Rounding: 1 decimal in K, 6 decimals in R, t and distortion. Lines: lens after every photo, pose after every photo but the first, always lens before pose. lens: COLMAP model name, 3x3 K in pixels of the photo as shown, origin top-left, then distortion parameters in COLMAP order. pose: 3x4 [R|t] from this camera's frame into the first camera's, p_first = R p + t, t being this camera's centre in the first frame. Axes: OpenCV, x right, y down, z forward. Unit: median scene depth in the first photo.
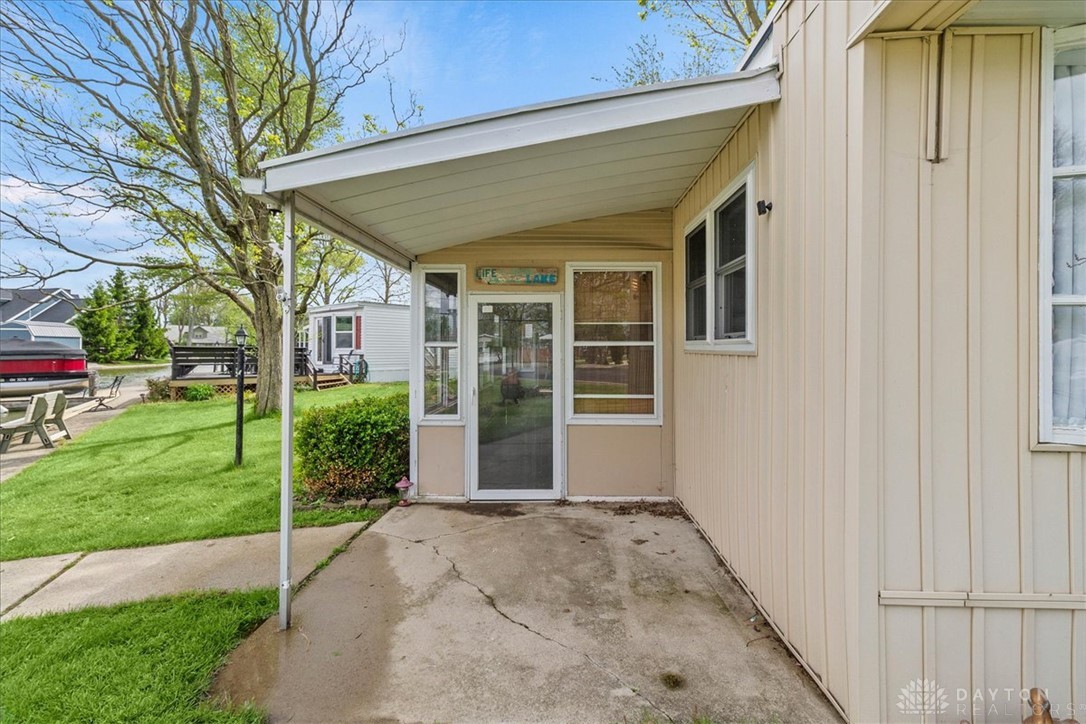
lens RADIAL K [[506.8, 0, 542.1], [0, 506.8, 349.6], [0, 0, 1]] dist [0.000956, -0.000190]
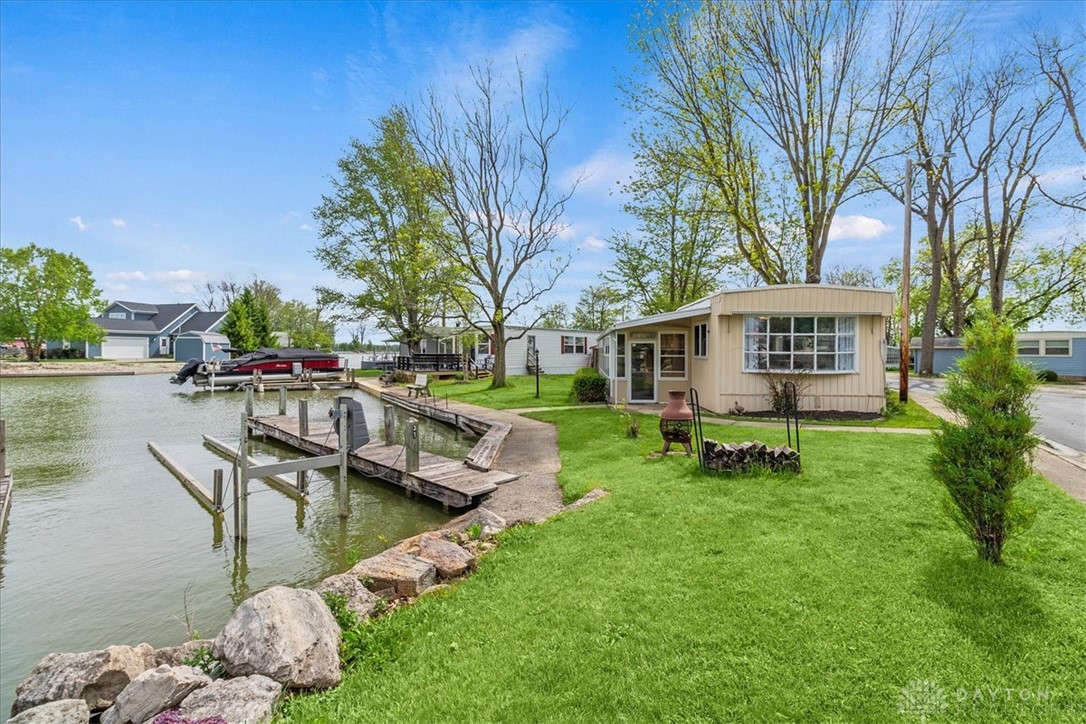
lens RADIAL K [[506.8, 0, 542.1], [0, 506.8, 349.6], [0, 0, 1]] dist [0.000956, -0.000190]
pose [[0.999308, 0.004797, -0.036877, -0.583854], [-0.005055, 0.999963, -0.006897, -0.025452], [0.036843, 0.007079, 0.999296, -2.316613]]
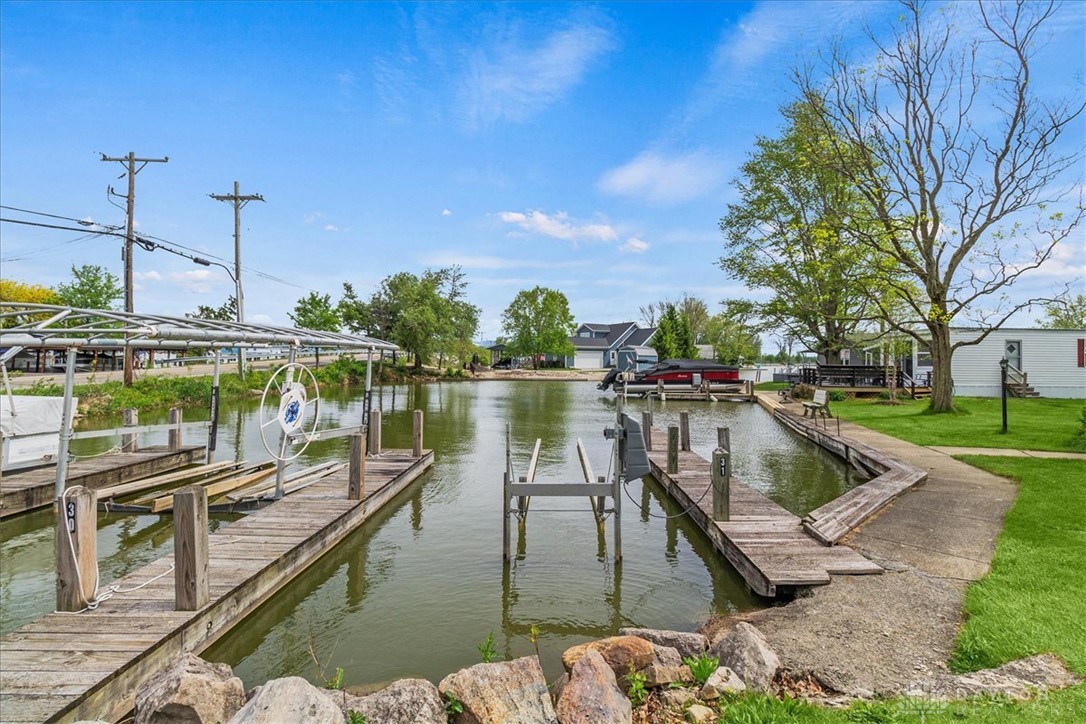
lens RADIAL K [[505.2, 0, 550.1], [0, 505.2, 362.7], [0, 0, 1]] dist [-0.000312, -0.000060]
pose [[0.679465, 0.007115, -0.733673, -0.462103], [-0.009340, 0.999956, 0.001047, -0.018611], [0.733648, 0.006141, 0.679502, -1.871885]]
